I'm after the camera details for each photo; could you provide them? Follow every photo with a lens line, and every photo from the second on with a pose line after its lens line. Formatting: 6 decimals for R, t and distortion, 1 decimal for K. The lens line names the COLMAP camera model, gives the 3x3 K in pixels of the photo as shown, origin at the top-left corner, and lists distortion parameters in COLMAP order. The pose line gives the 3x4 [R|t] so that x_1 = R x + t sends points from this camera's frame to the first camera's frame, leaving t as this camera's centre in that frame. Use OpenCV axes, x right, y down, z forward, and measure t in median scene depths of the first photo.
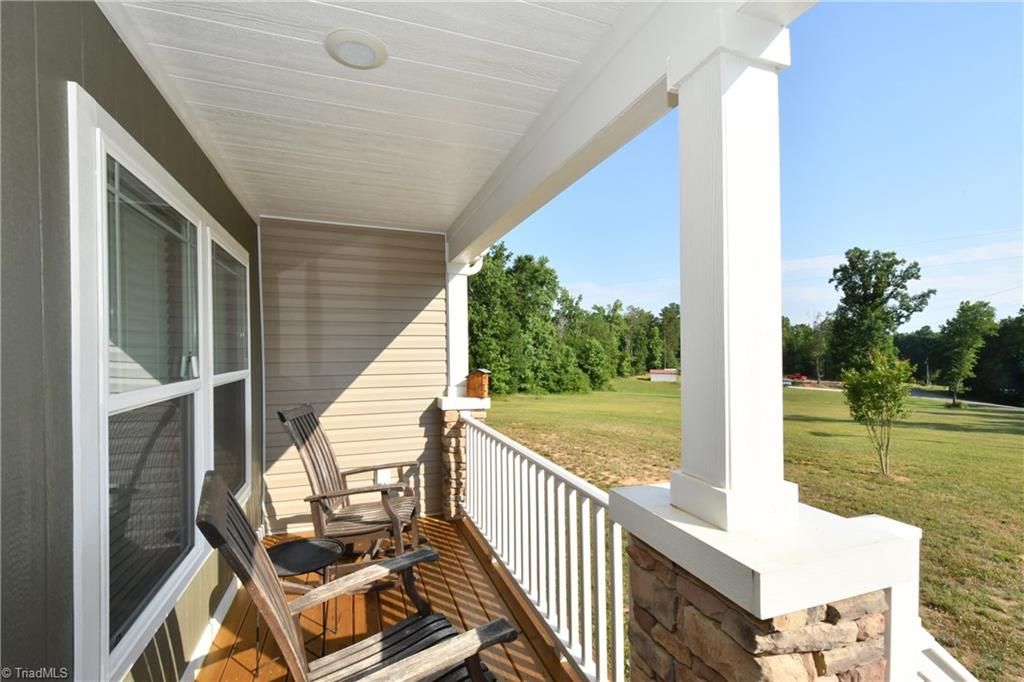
lens RADIAL K [[464.2, 0, 512.0], [0, 464.2, 341.0], [0, 0, 1]] dist [0.035851, -0.025696]
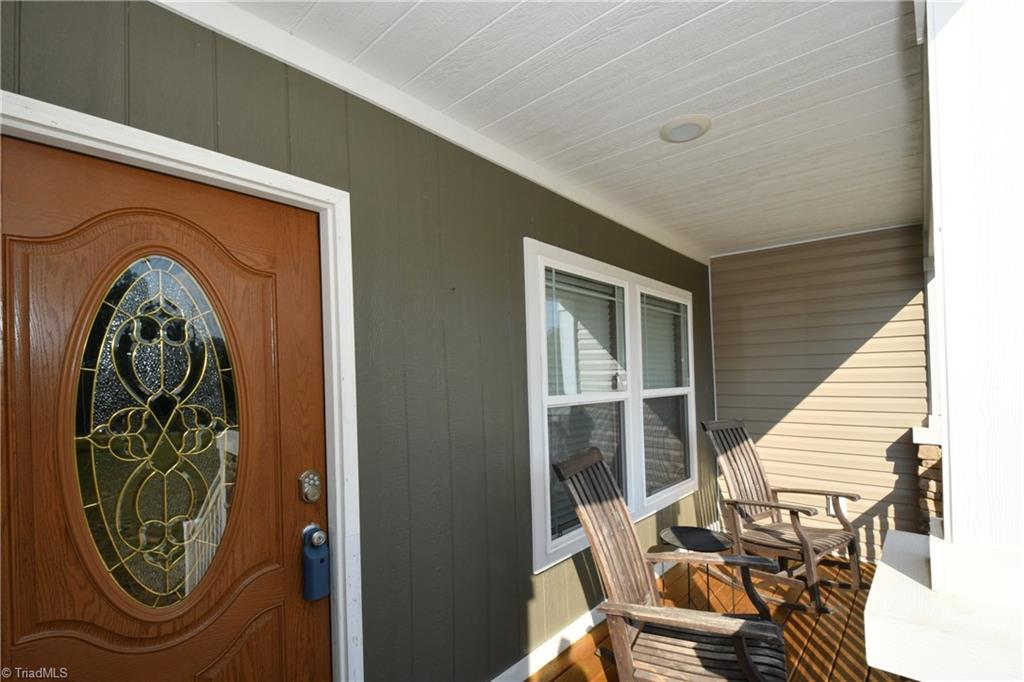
lens RADIAL K [[461.1, 0, 511.1], [0, 461.1, 355.7], [0, 0, 1]] dist [0.034927, -0.024359]
pose [[0.479428, -0.041457, -0.876602, 0.252071], [0.027114, 0.999106, -0.032422, 0.004391], [0.877162, -0.008224, 0.480123, -0.002355]]
